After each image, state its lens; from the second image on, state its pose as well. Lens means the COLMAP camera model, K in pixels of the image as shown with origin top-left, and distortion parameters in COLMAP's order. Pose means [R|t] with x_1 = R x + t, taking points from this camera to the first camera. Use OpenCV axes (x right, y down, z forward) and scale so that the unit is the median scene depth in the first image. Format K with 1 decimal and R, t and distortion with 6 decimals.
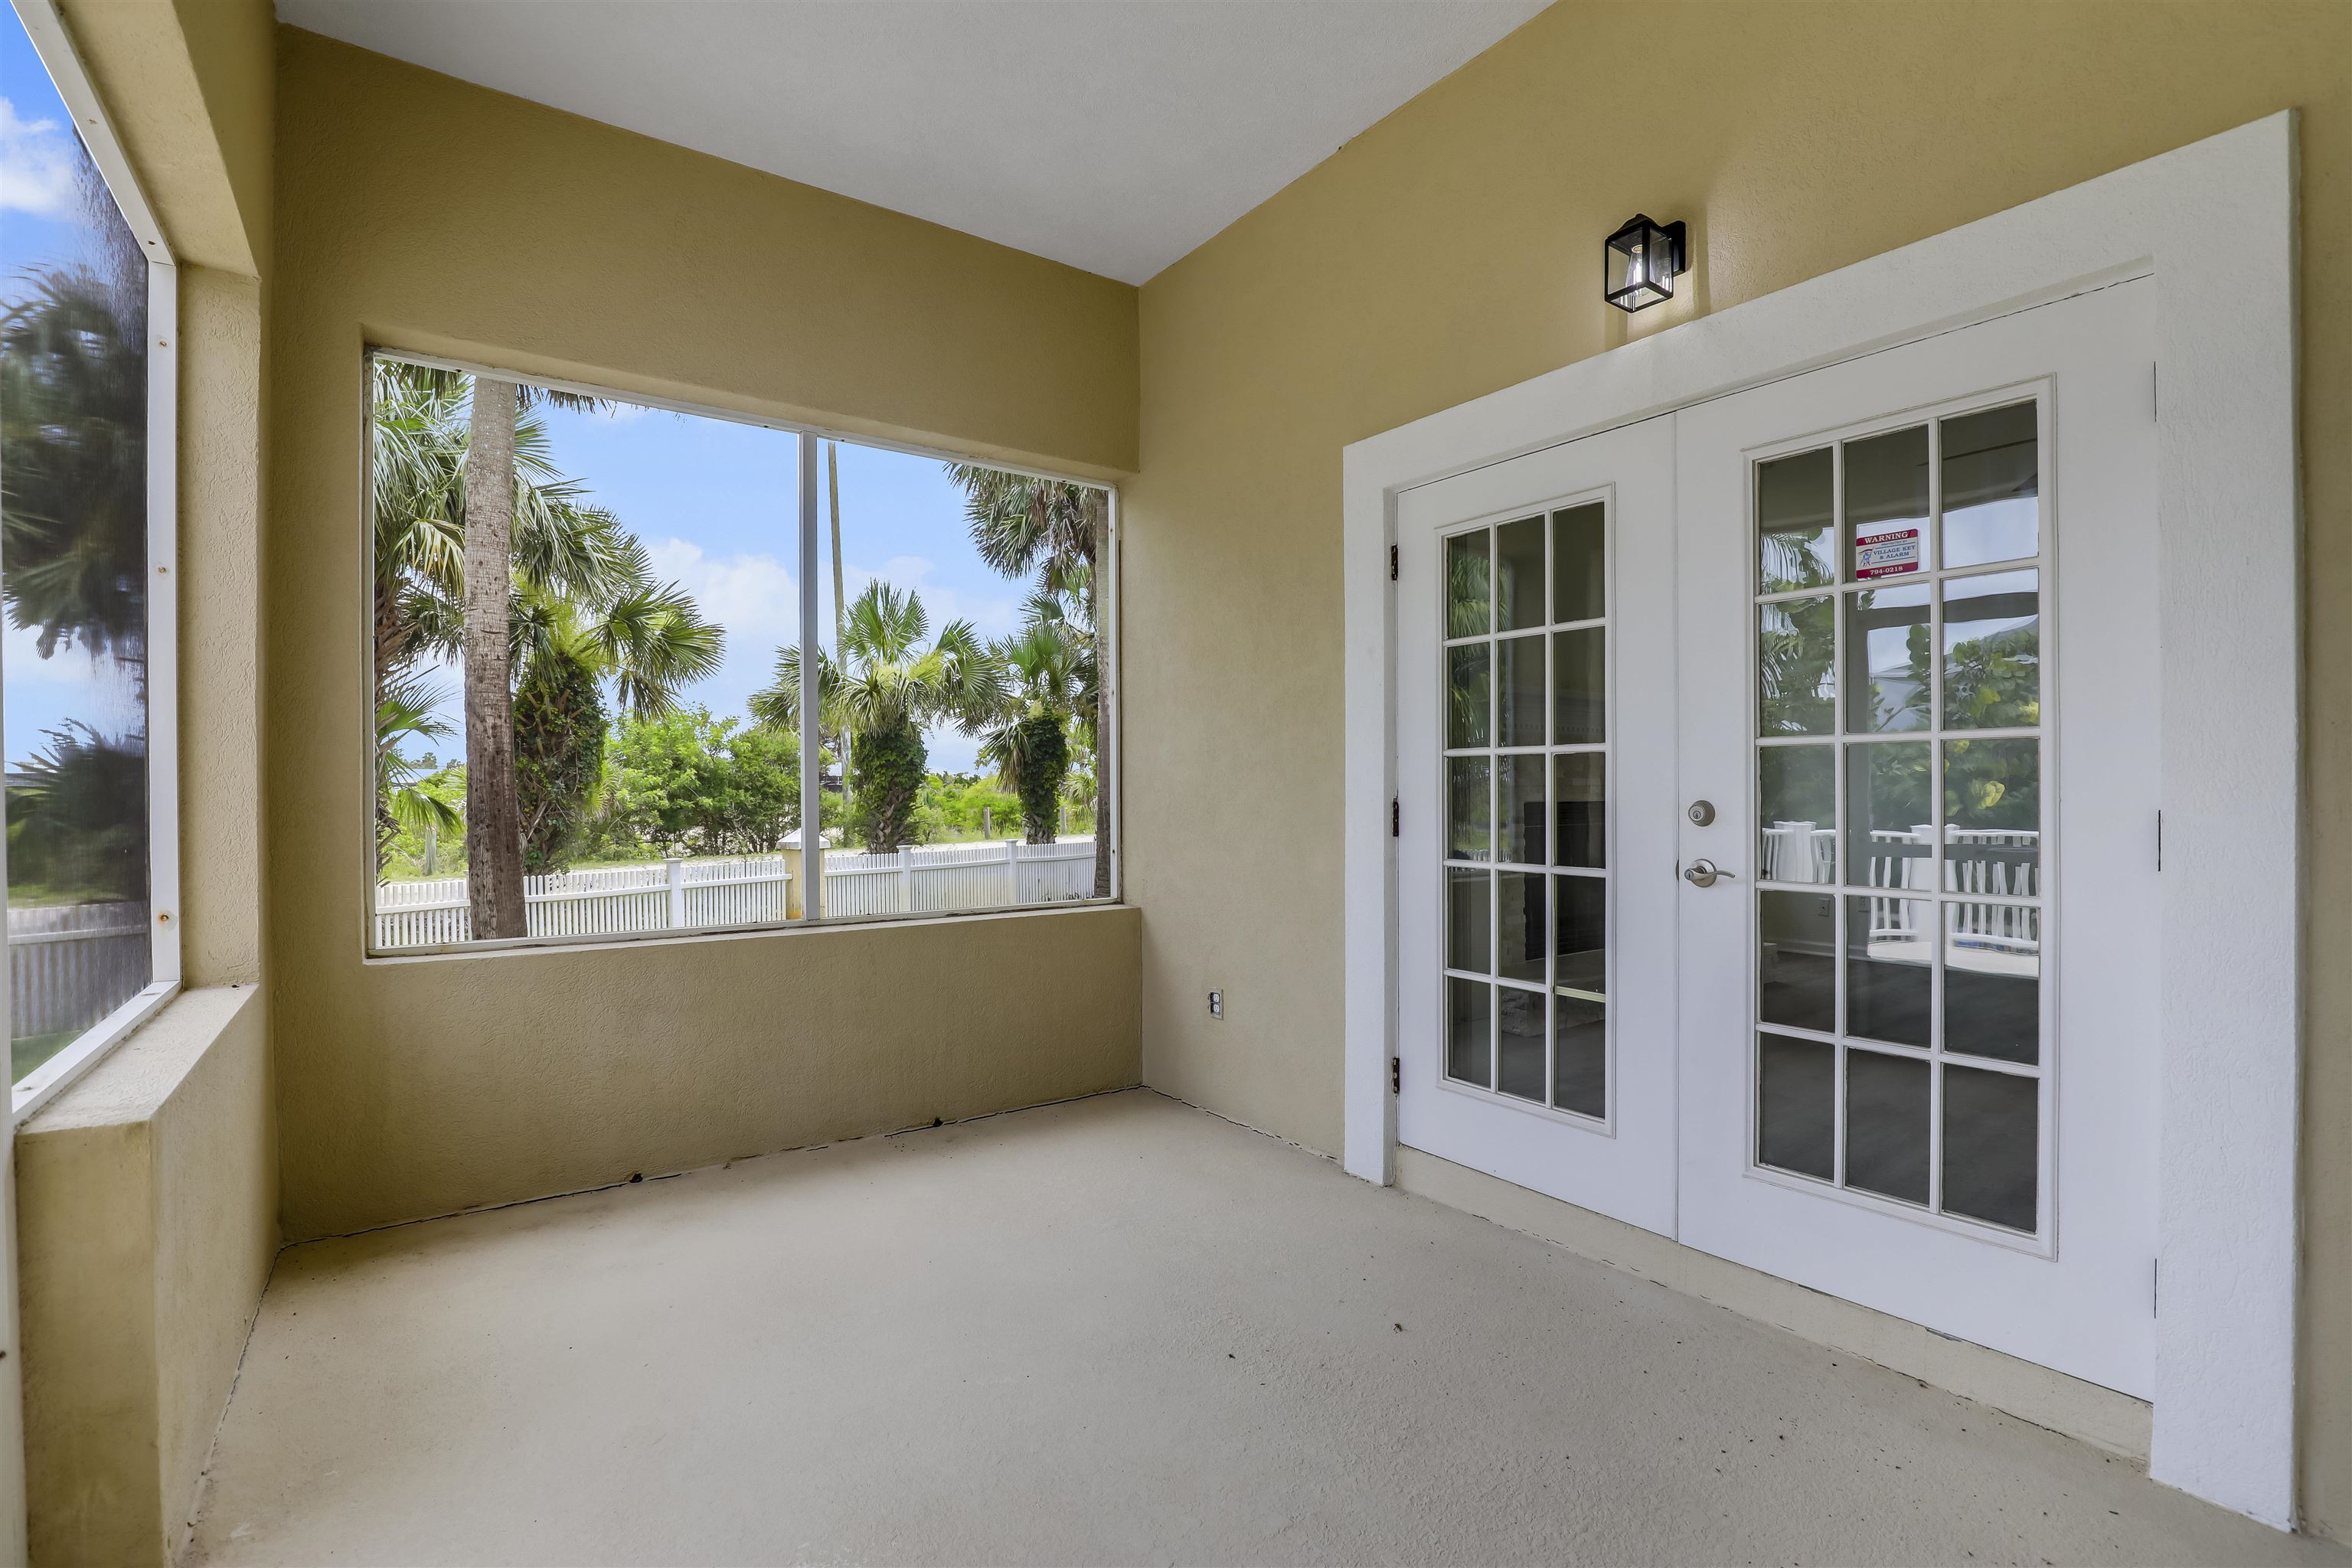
lens RADIAL K [[1076.3, 0, 1192.6], [0, 1076.3, 789.9], [0, 0, 1]] dist [-0.042184, 0.000110]
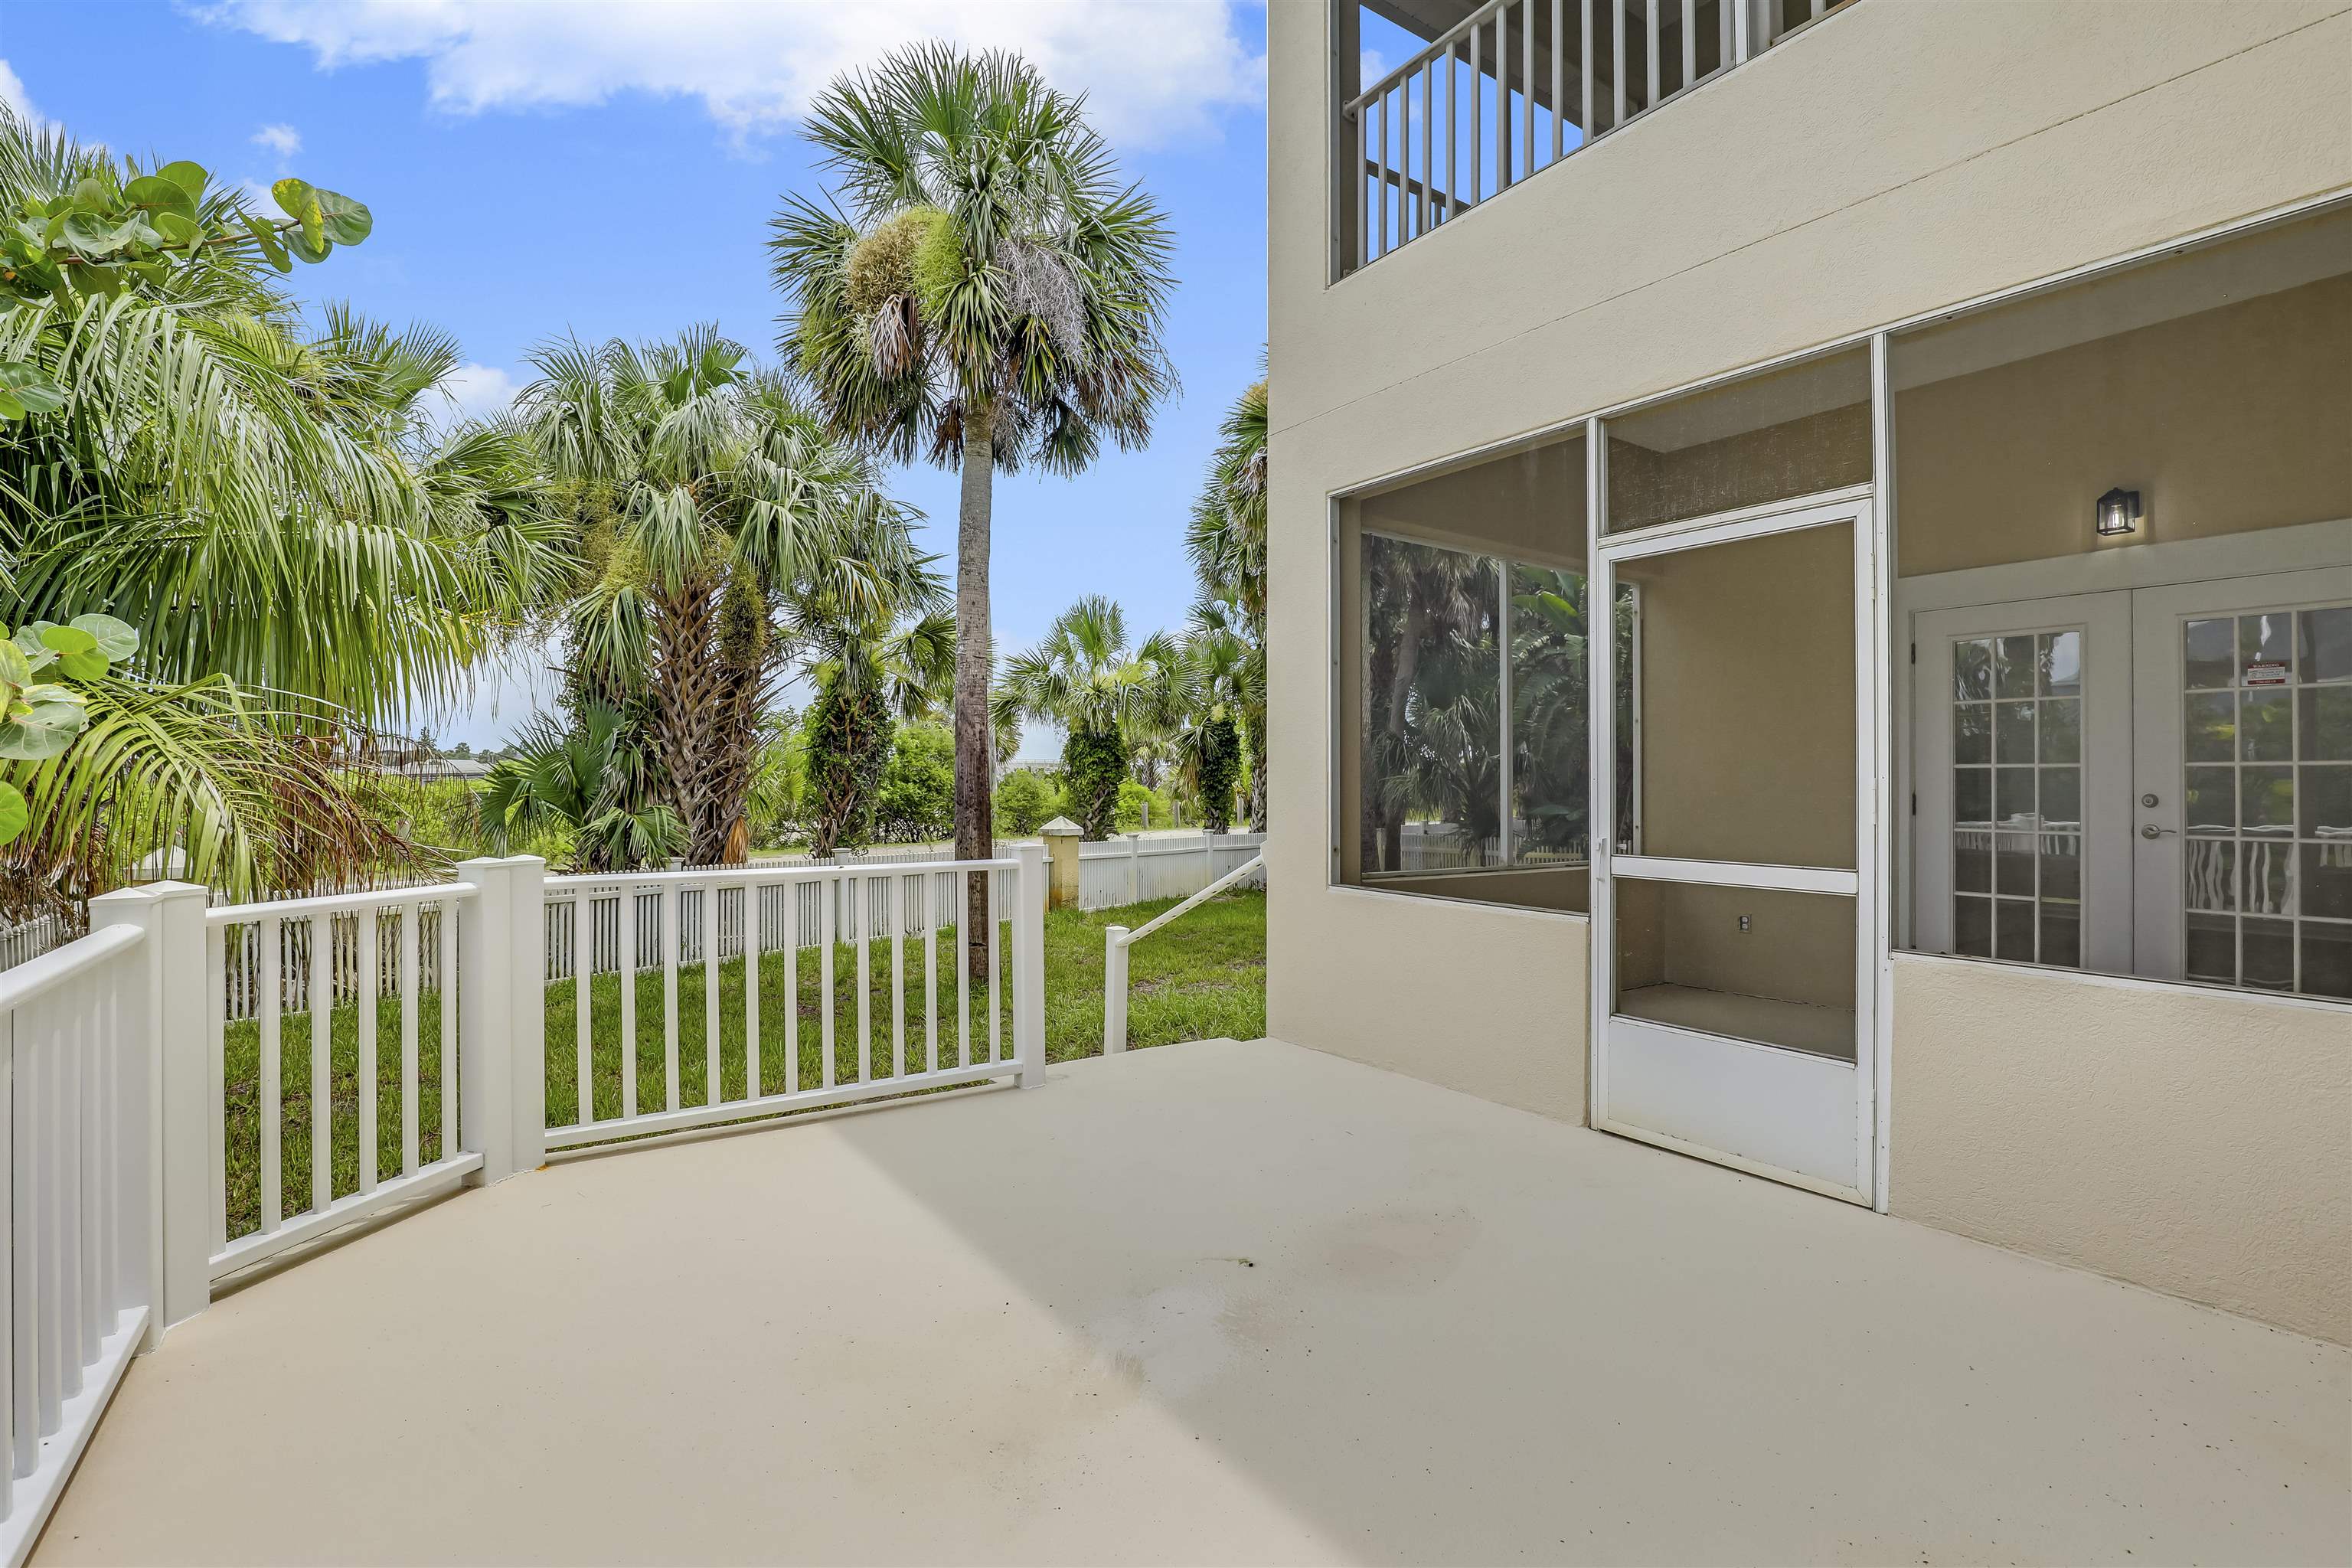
lens RADIAL K [[1076.3, 0, 1192.6], [0, 1076.3, 789.9], [0, 0, 1]] dist [-0.042184, 0.000110]
pose [[0.999328, 0.009679, -0.035359, -0.359908], [-0.009579, 0.999950, 0.002992, 0.003773], [0.035386, -0.002652, 0.999370, -0.285583]]
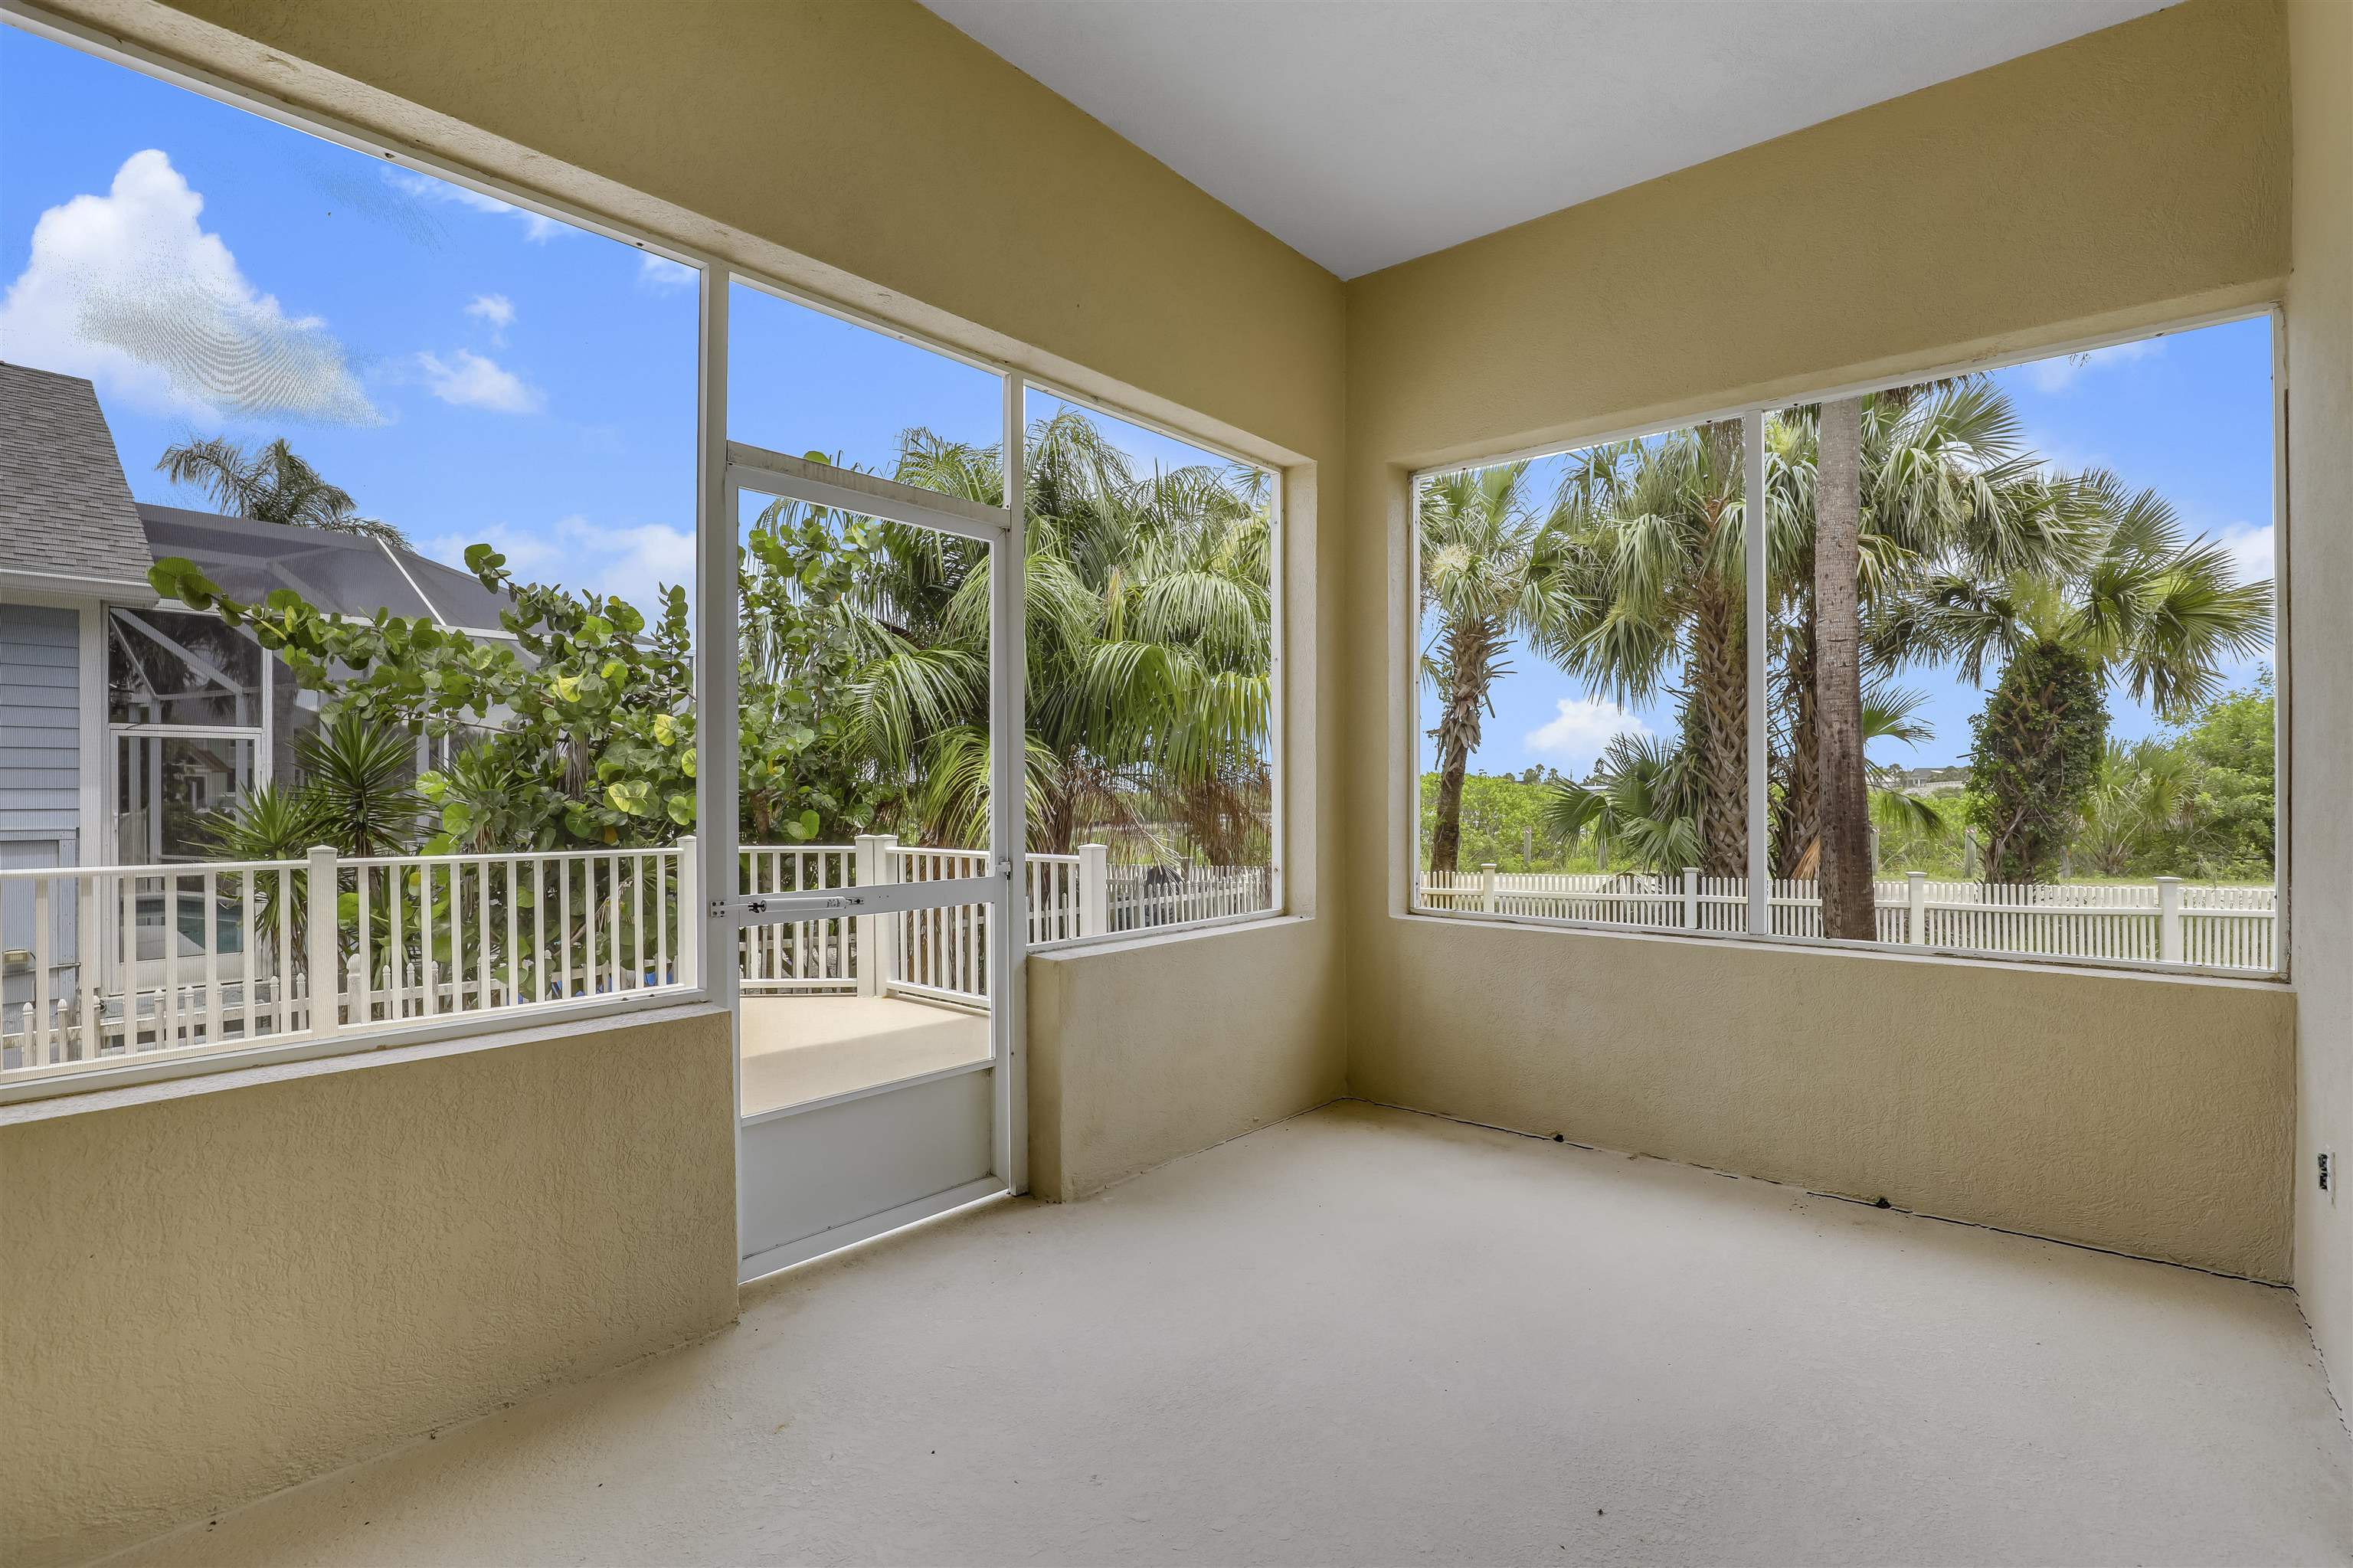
lens RADIAL K [[1076.8, 0, 1193.1], [0, 1076.8, 789.9], [0, 0, 1]] dist [-0.042184, 0.000110]
pose [[0.234732, 0.000786, -0.972060, 0.197816], [-0.002760, 0.999996, 0.000143, -0.001413], [0.972056, 0.002650, 0.234733, 0.142535]]
